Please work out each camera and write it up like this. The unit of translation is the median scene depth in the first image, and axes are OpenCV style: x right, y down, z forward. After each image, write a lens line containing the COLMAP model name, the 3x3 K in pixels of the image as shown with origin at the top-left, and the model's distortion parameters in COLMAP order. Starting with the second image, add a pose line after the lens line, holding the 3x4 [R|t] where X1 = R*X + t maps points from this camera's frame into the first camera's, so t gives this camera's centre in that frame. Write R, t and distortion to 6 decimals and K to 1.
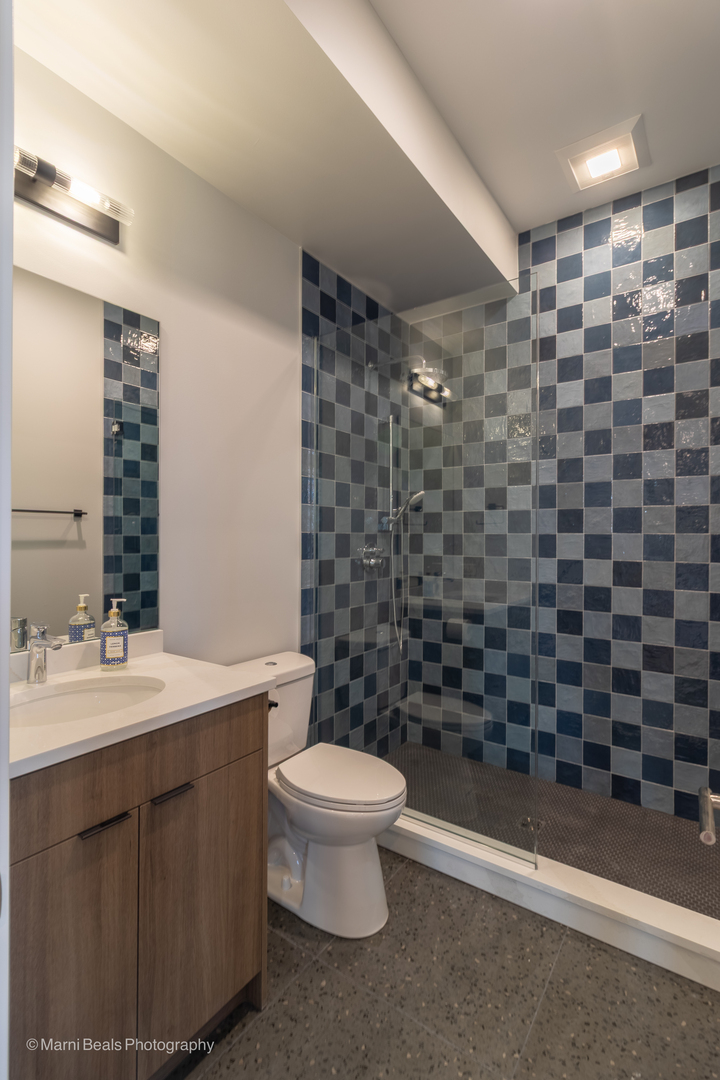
lens RADIAL K [[499.5, 0, 362.3], [0, 499.5, 535.8], [0, 0, 1]] dist [0.003422, -0.001062]
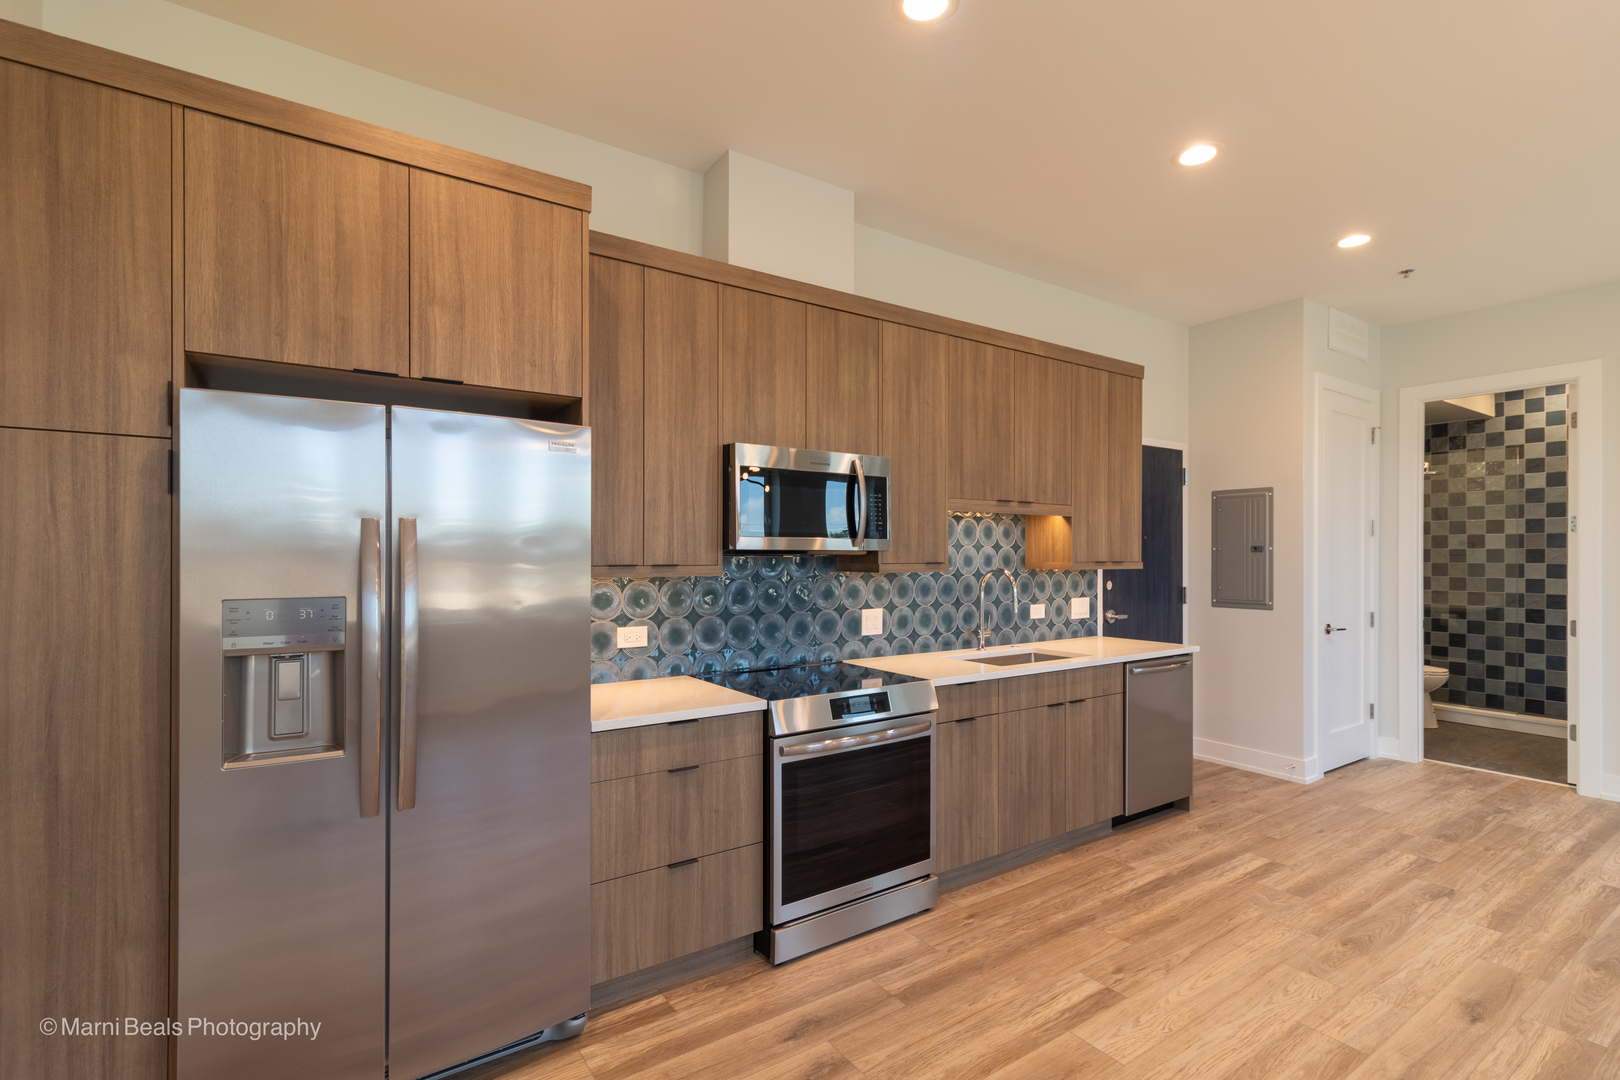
lens RADIAL K [[749.3, 0, 803.7], [0, 749.3, 553.3], [0, 0, 1]] dist [0.003422, -0.001062]
pose [[0.929933, -0.001937, -0.367725, -0.926701], [0.002596, 0.999996, 0.001299, -0.047470], [0.367721, -0.002162, 0.929934, -2.213909]]
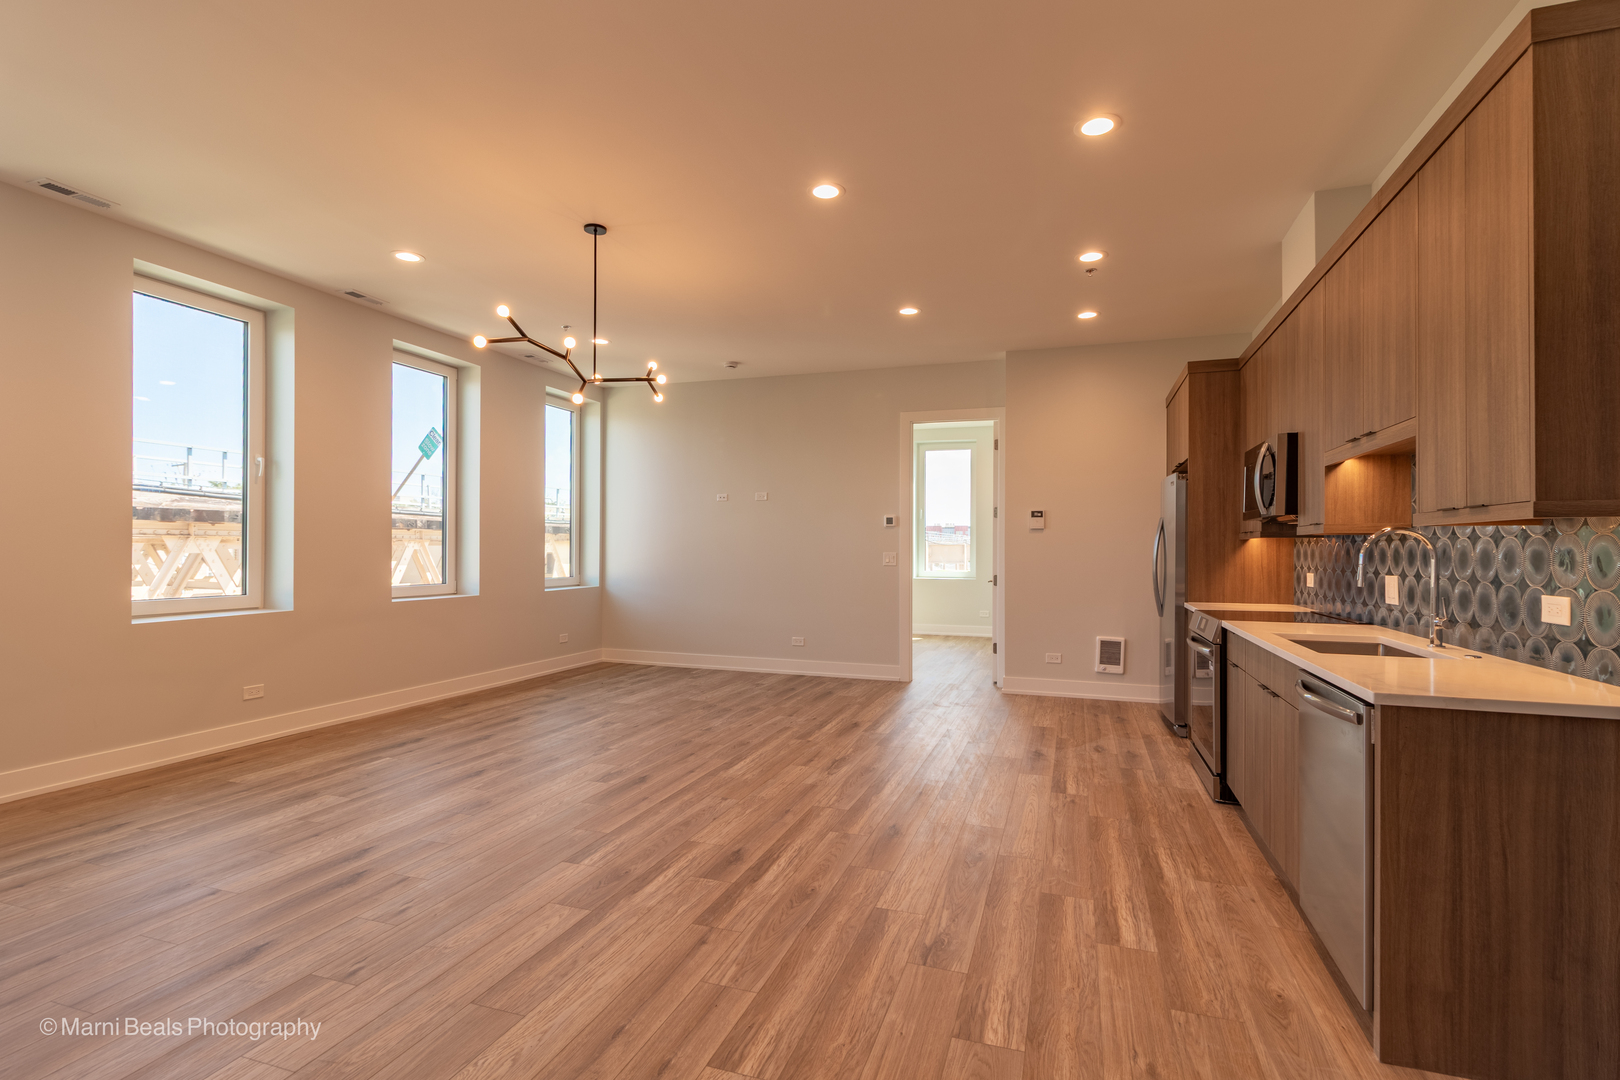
lens RADIAL K [[749.3, 0, 822.1], [0, 749.3, 551.5], [0, 0, 1]] dist [0.003422, -0.001062]
pose [[-0.961551, -0.005512, -0.274573, 1.266900], [-0.004765, 0.999983, -0.003389, 0.137874], [0.274587, -0.001951, -0.961560, 3.542000]]
